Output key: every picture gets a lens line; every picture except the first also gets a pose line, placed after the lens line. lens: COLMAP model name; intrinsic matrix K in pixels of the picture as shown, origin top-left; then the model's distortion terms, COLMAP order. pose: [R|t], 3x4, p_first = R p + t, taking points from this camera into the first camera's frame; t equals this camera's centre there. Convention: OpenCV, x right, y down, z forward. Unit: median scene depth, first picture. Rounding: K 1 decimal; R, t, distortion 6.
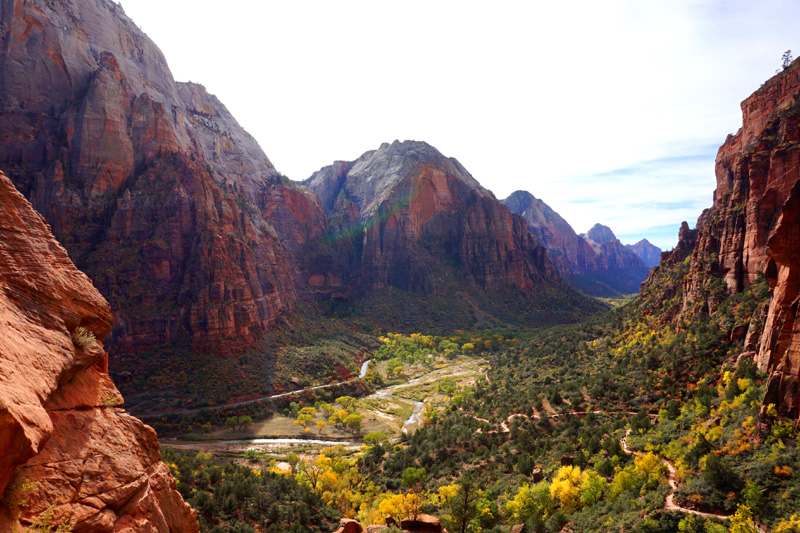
lens RADIAL K [[552.5, 0, 405.1], [0, 552.5, 268.4], [0, 0, 1]] dist [-0.039062, 0.039435]
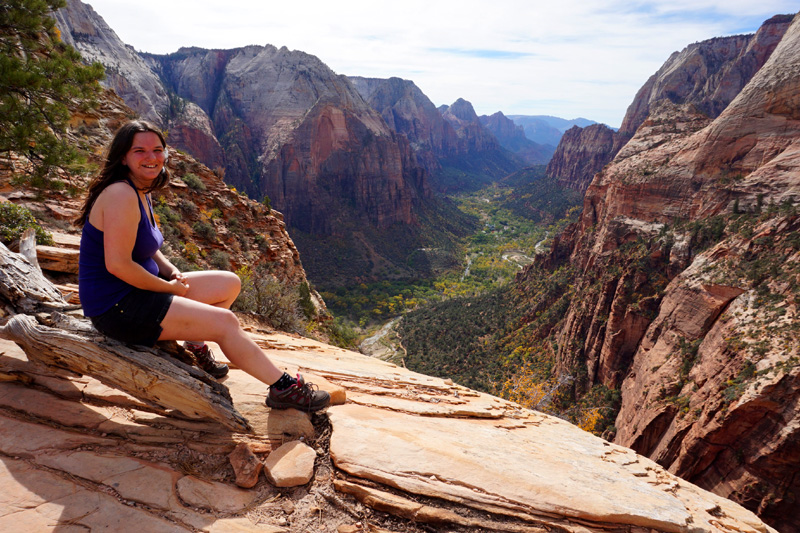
lens RADIAL K [[552.5, 0, 402.7], [0, 552.5, 265.5], [0, 0, 1]] dist [-0.039062, 0.039435]
pose [[0.965695, -0.007426, 0.259572, -0.095623], [-0.064509, 0.961396, 0.267500, -0.190142], [-0.251538, -0.275068, 0.927937, -0.068880]]
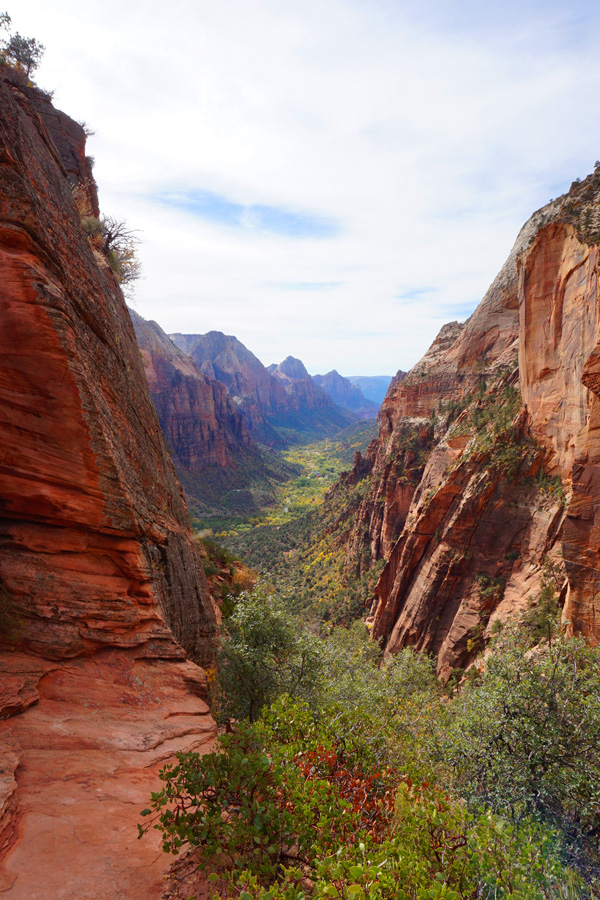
lens RADIAL K [[621.5, 0, 305.1], [0, 621.5, 448.3], [0, 0, 1]] dist [-0.039062, 0.039435]
pose [[0.933366, -0.004289, 0.358902, -0.074325], [-0.035427, 0.993945, 0.104012, -0.134191], [-0.357175, -0.109796, 0.927562, -0.175967]]
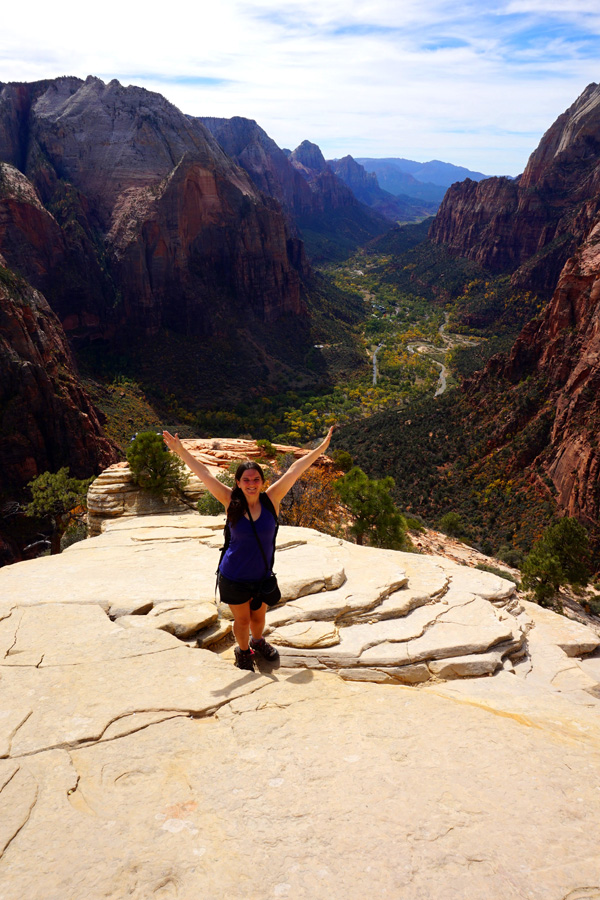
lens RADIAL K [[621.5, 0, 300.2], [0, 621.5, 444.7], [0, 0, 1]] dist [-0.039062, 0.039435]
pose [[0.929343, -0.110764, 0.352211, -0.182377], [-0.050907, 0.906389, 0.419366, -0.210917], [-0.365691, -0.407665, 0.836707, 0.038552]]
